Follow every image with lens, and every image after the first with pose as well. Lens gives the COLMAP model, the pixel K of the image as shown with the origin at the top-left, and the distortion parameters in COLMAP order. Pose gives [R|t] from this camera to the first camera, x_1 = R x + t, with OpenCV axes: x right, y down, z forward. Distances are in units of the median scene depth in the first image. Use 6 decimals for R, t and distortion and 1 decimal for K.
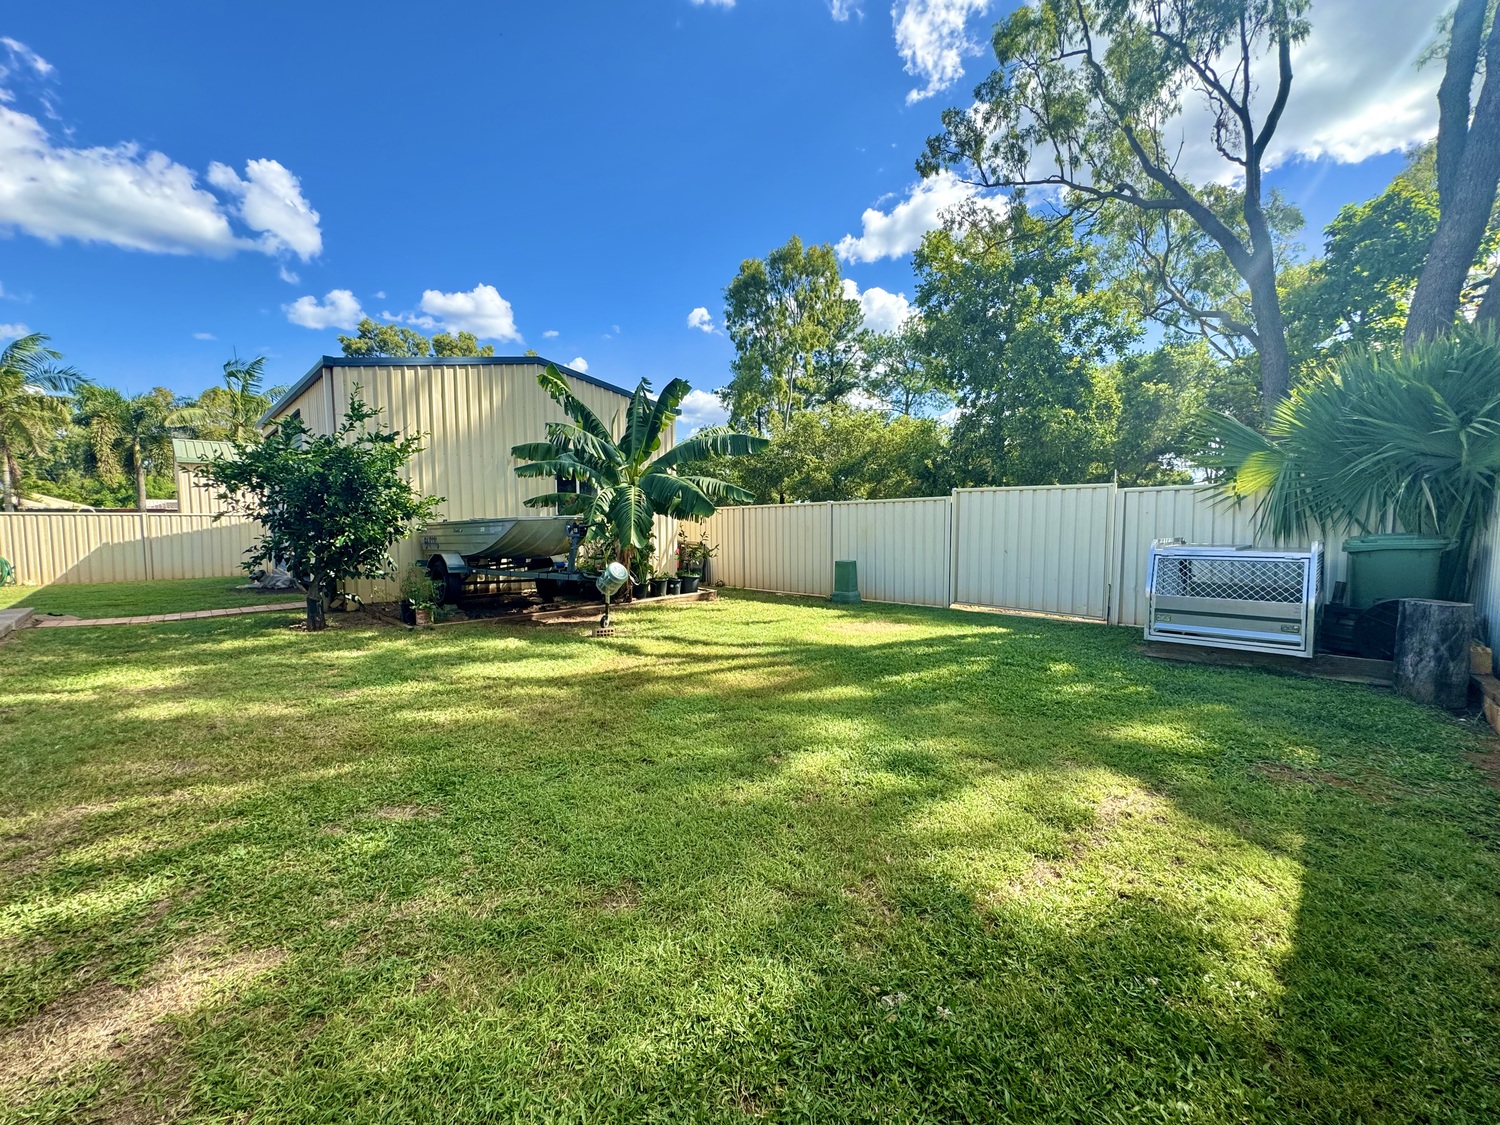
lens RADIAL K [[609.5, 0, 753.8], [0, 609.5, 561.8], [0, 0, 1]] dist [0.003934, 0.000404]
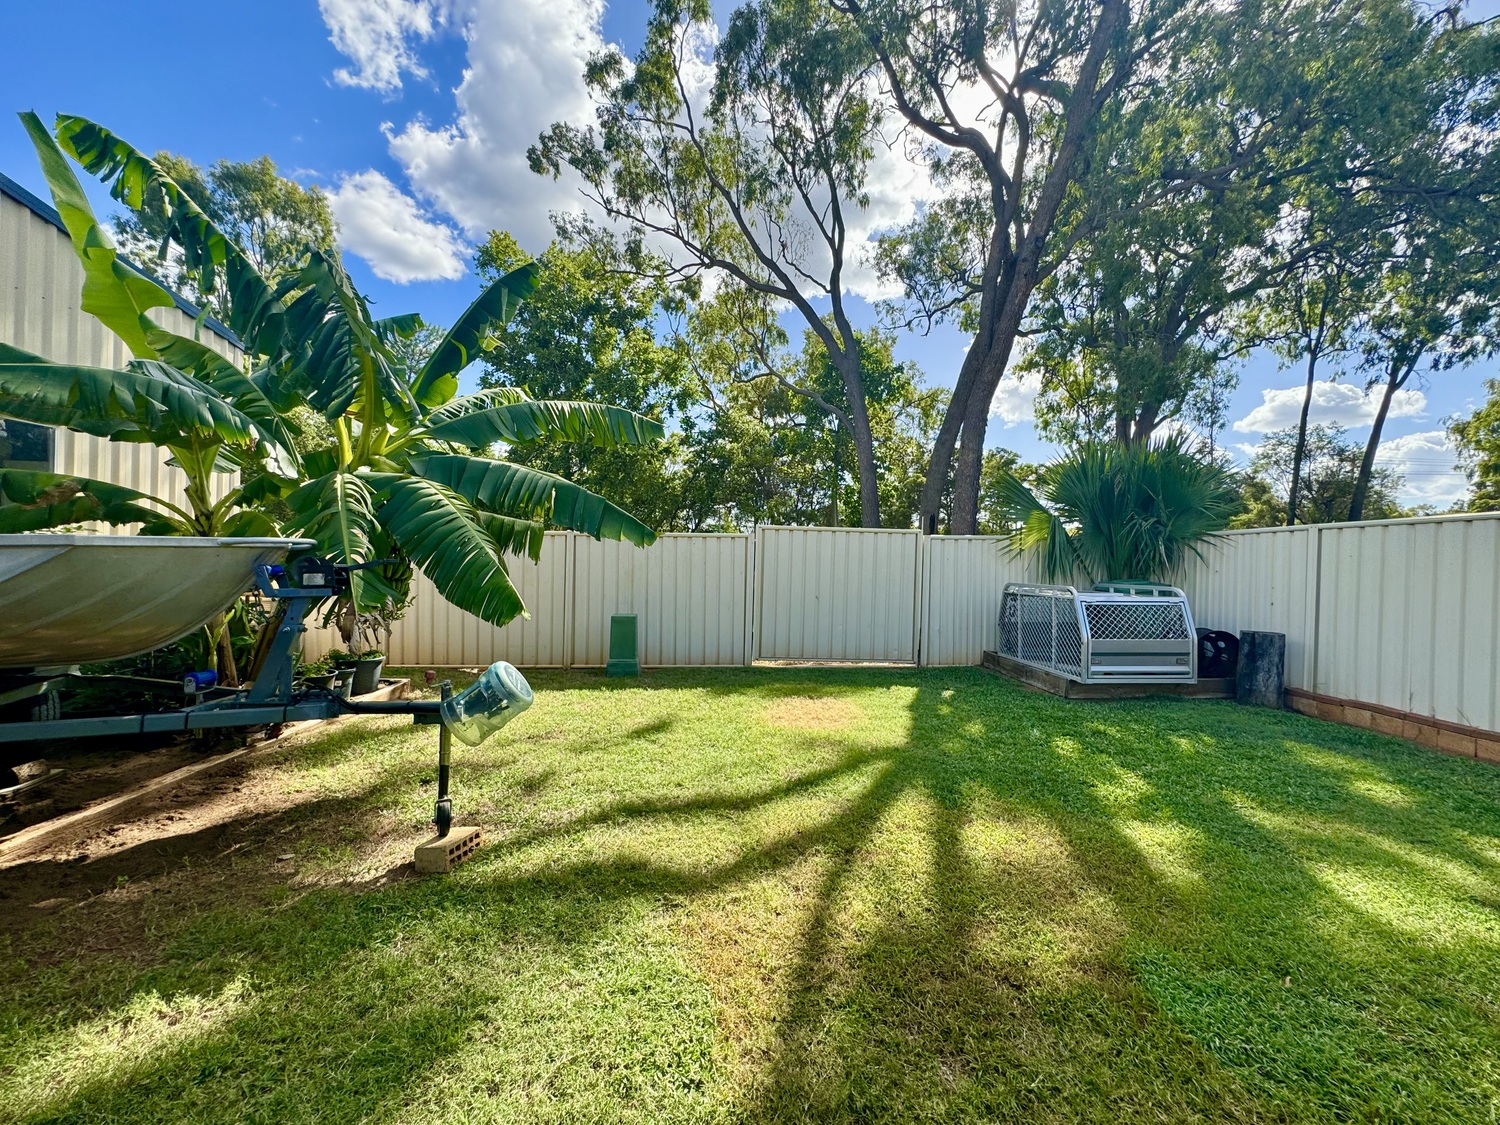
lens RADIAL K [[609.5, 0, 753.8], [0, 609.5, 561.8], [0, 0, 1]] dist [0.003934, 0.000404]
pose [[0.657259, 0.018247, 0.753443, -0.318673], [0.027194, 0.998482, -0.047905, -0.027956], [-0.753174, 0.051975, 0.655765, 0.437477]]
